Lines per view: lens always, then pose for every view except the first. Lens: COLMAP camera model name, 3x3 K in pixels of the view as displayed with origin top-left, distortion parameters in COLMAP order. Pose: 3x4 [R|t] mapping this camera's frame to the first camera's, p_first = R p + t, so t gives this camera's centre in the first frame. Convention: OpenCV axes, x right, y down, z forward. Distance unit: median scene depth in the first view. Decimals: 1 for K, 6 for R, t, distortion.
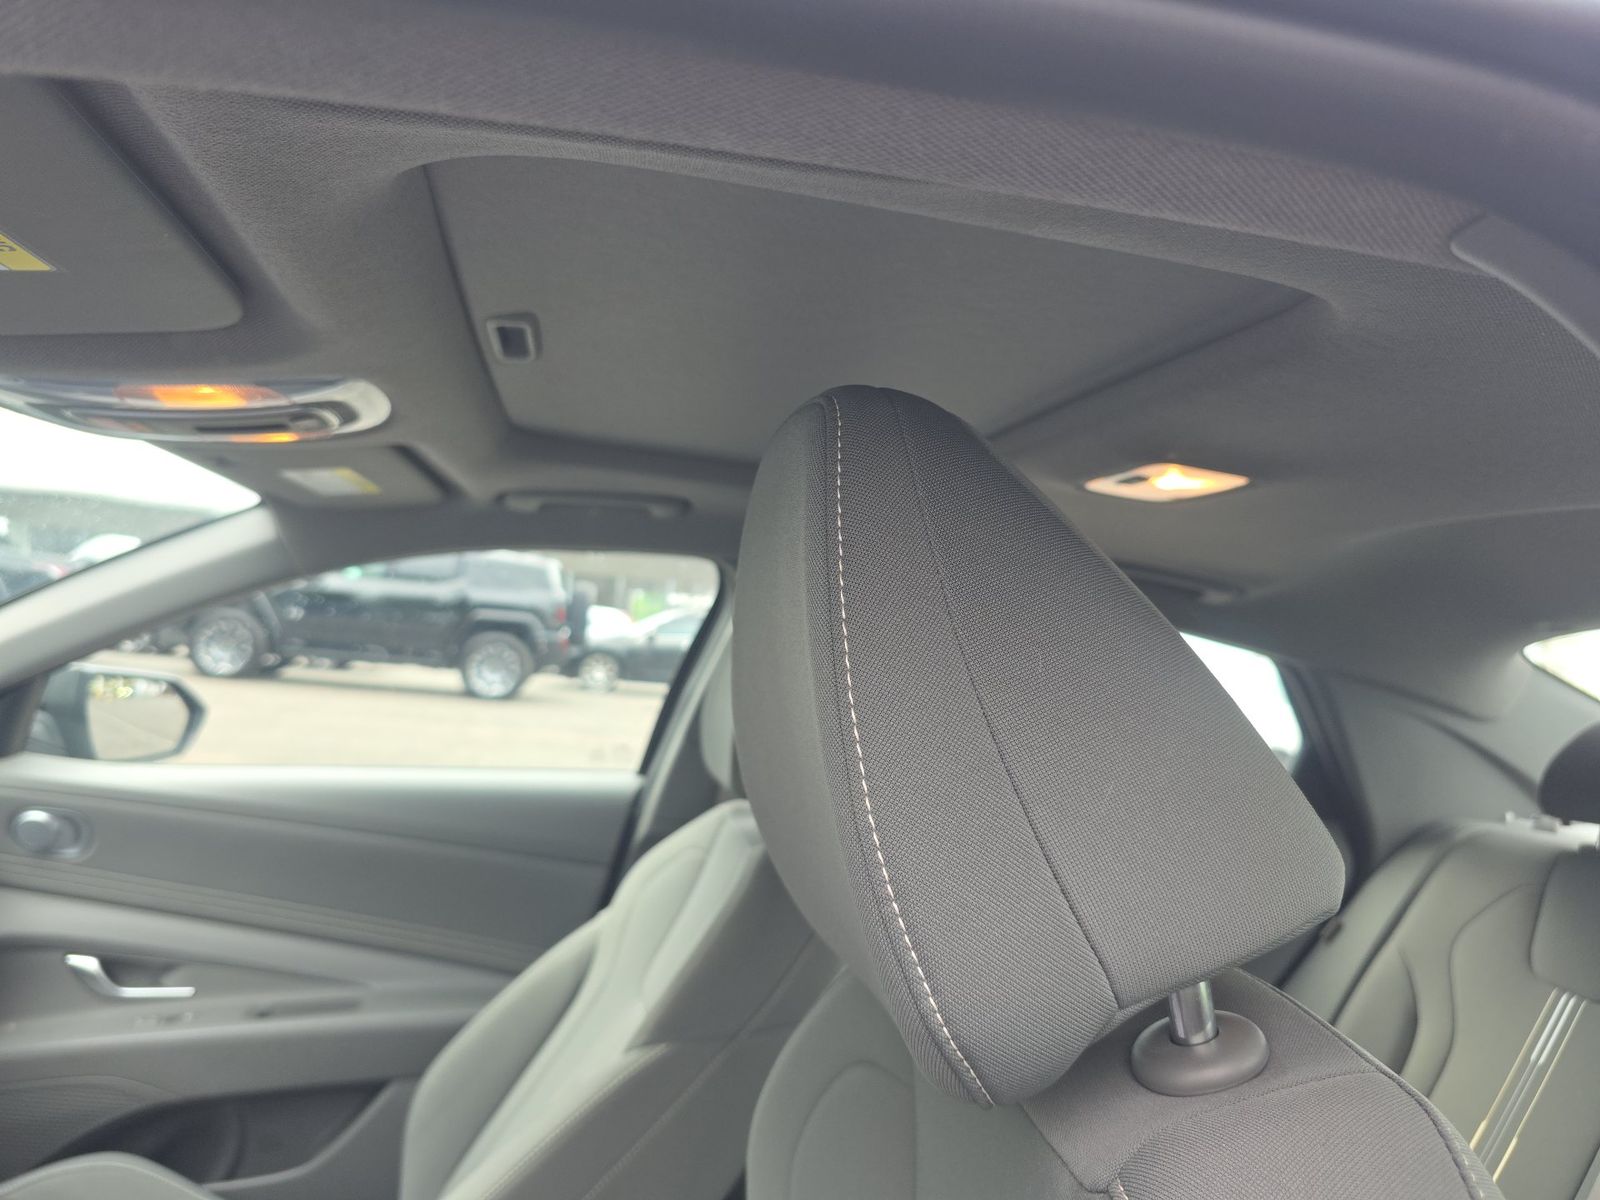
lens RADIAL K [[1098.2, 0, 794.3], [0, 1098.2, 588.9], [0, 0, 1]] dist [0.026772, -0.047102]
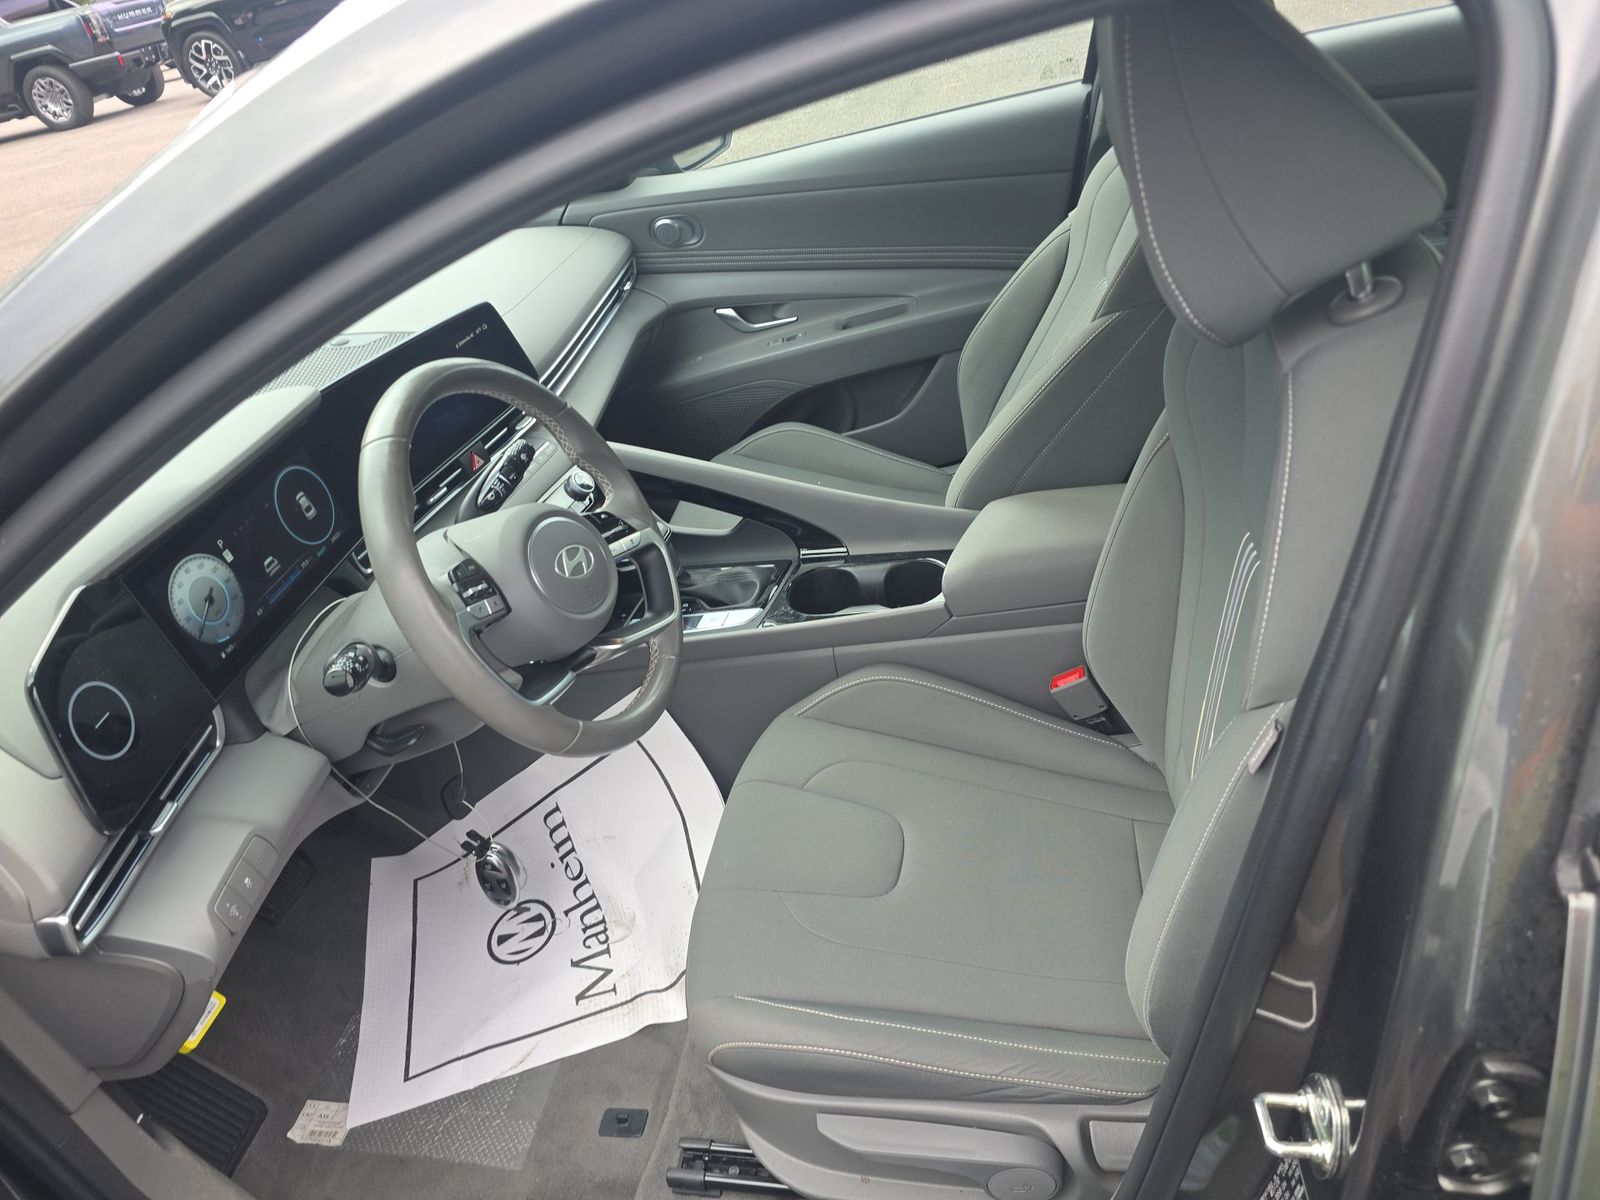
lens RADIAL K [[1091.6, 0, 796.9], [0, 1091.6, 577.6], [0, 0, 1]] dist [0.035381, -0.045110]
pose [[0.892453, -0.043552, -0.449034, 0.086782], [0.305510, 0.790711, 0.530509, -0.130626], [0.331951, -0.610639, 0.718978, -0.251159]]
